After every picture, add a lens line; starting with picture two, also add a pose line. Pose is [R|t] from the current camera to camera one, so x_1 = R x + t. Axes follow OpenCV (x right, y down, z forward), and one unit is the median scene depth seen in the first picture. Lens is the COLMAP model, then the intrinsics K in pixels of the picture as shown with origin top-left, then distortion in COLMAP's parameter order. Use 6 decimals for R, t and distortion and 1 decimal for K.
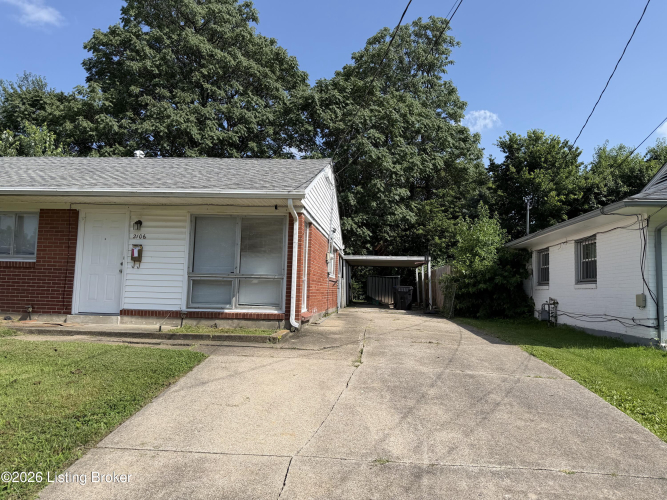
lens RADIAL K [[471.9, 0, 336.8], [0, 471.9, 253.2], [0, 0, 1]] dist [0.047635, -0.053863]
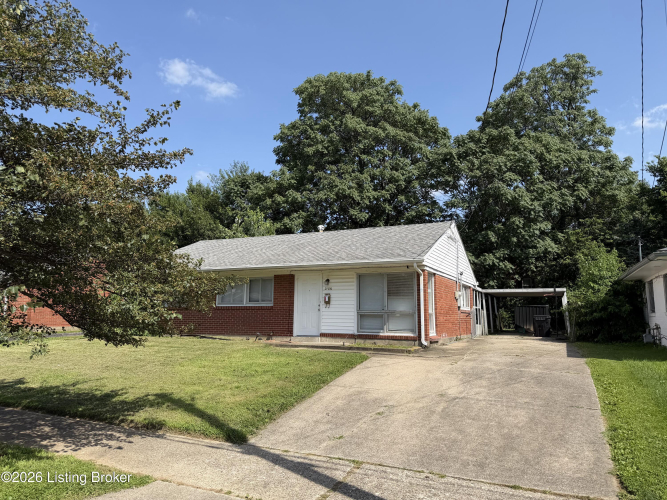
lens RADIAL K [[471.9, 0, 331.5], [0, 471.9, 248.2], [0, 0, 1]] dist [0.047635, -0.053863]
pose [[0.938554, -0.066229, -0.338719, 0.057508], [0.041702, 0.995987, -0.079190, -0.016066], [0.342604, 0.060198, 0.937549, -0.193984]]
